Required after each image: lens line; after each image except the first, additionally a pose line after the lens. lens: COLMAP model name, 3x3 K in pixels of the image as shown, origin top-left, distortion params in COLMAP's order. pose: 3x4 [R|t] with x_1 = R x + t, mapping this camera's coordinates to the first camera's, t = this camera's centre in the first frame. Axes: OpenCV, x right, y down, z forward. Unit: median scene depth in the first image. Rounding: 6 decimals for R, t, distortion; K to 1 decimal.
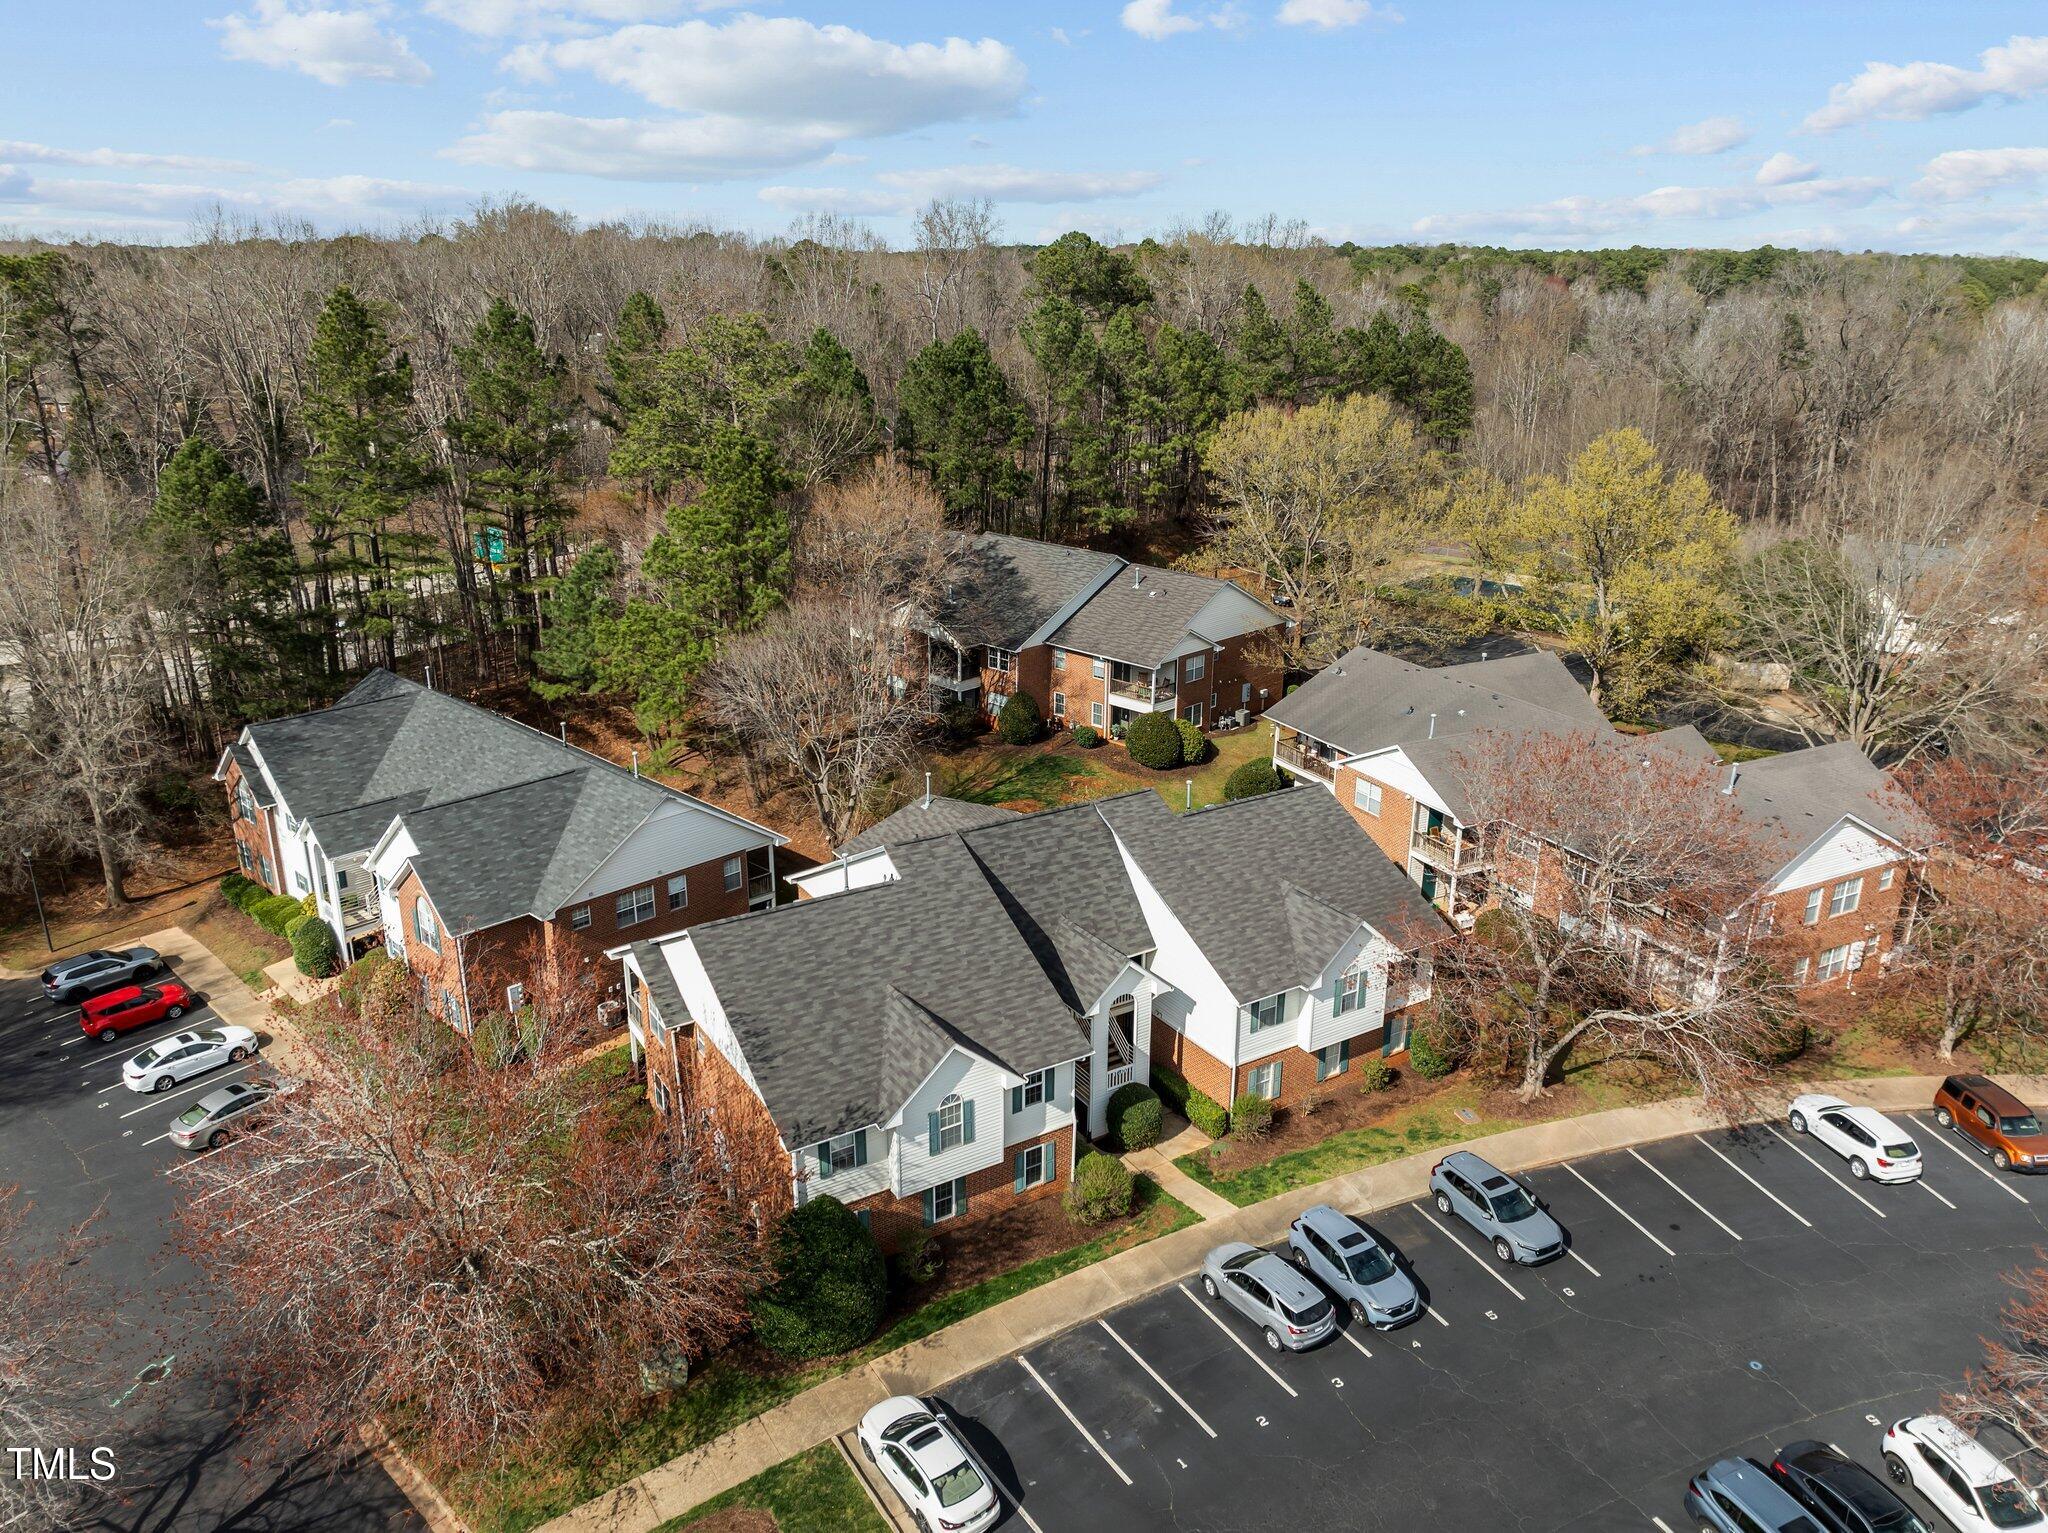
lens RADIAL K [[1461.5, 0, 1033.8], [0, 1461.5, 703.3], [0, 0, 1]] dist [-0.016247, 0.010665]
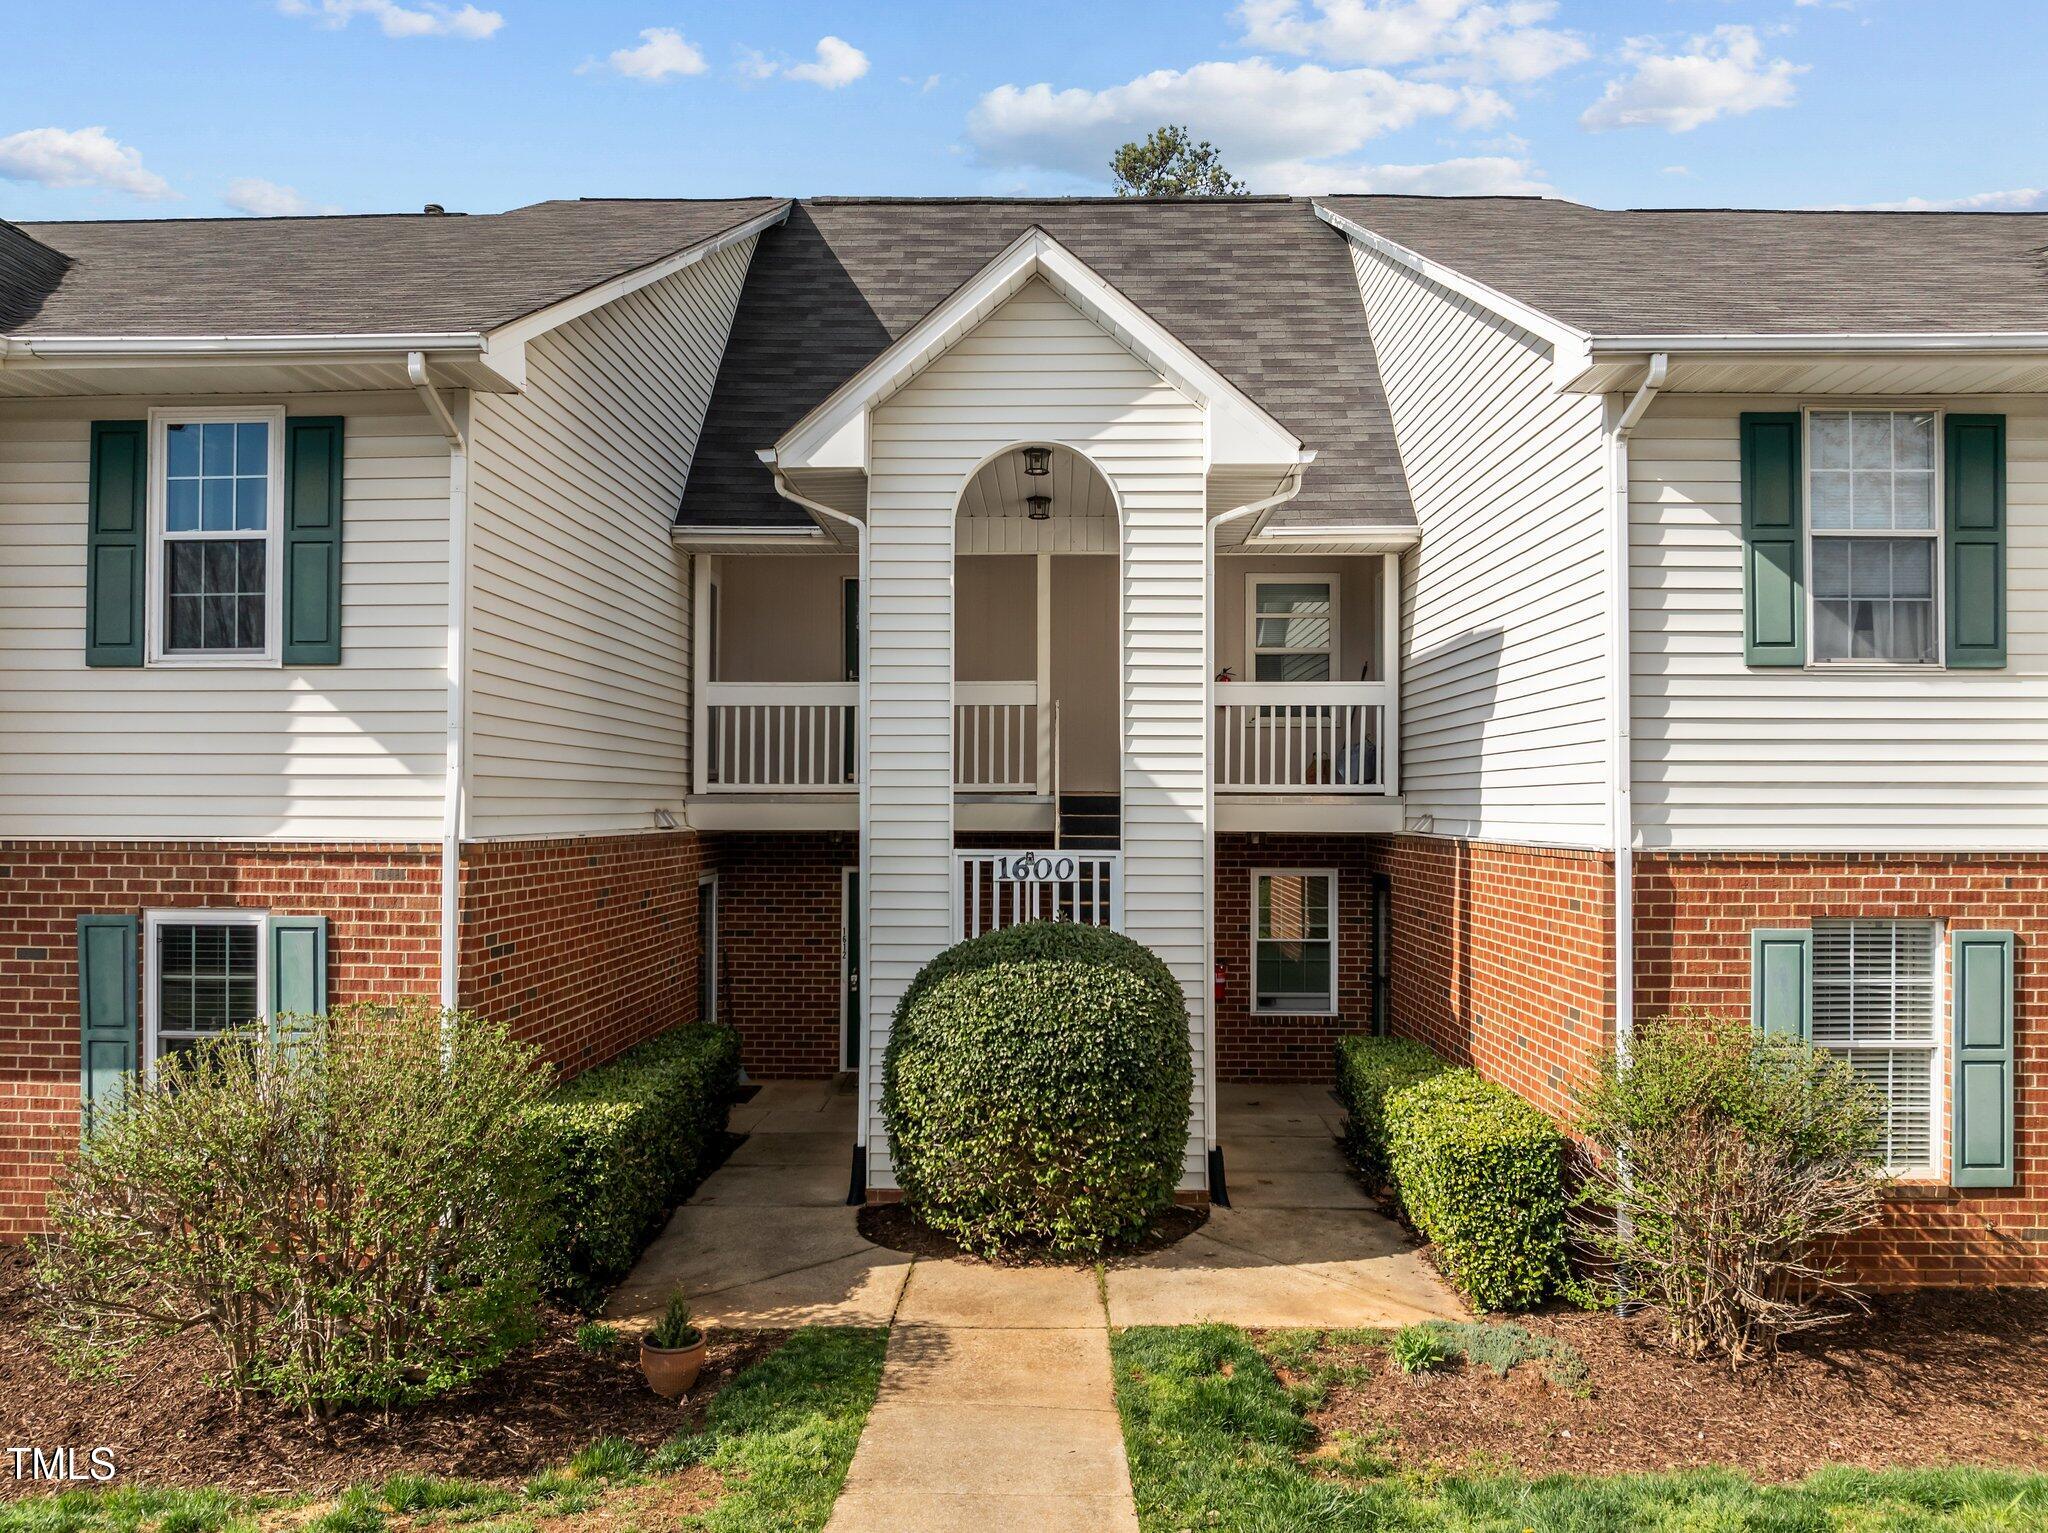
lens RADIAL K [[1469.3, 0, 1019.2], [0, 1469.3, 774.6], [0, 0, 1]] dist [-0.046634, 0.003232]
pose [[0.833938, -0.010149, -0.551765, 0.169951], [-0.157076, 0.954110, -0.254954, 0.291759], [0.529032, 0.299284, 0.794074, 0.830366]]
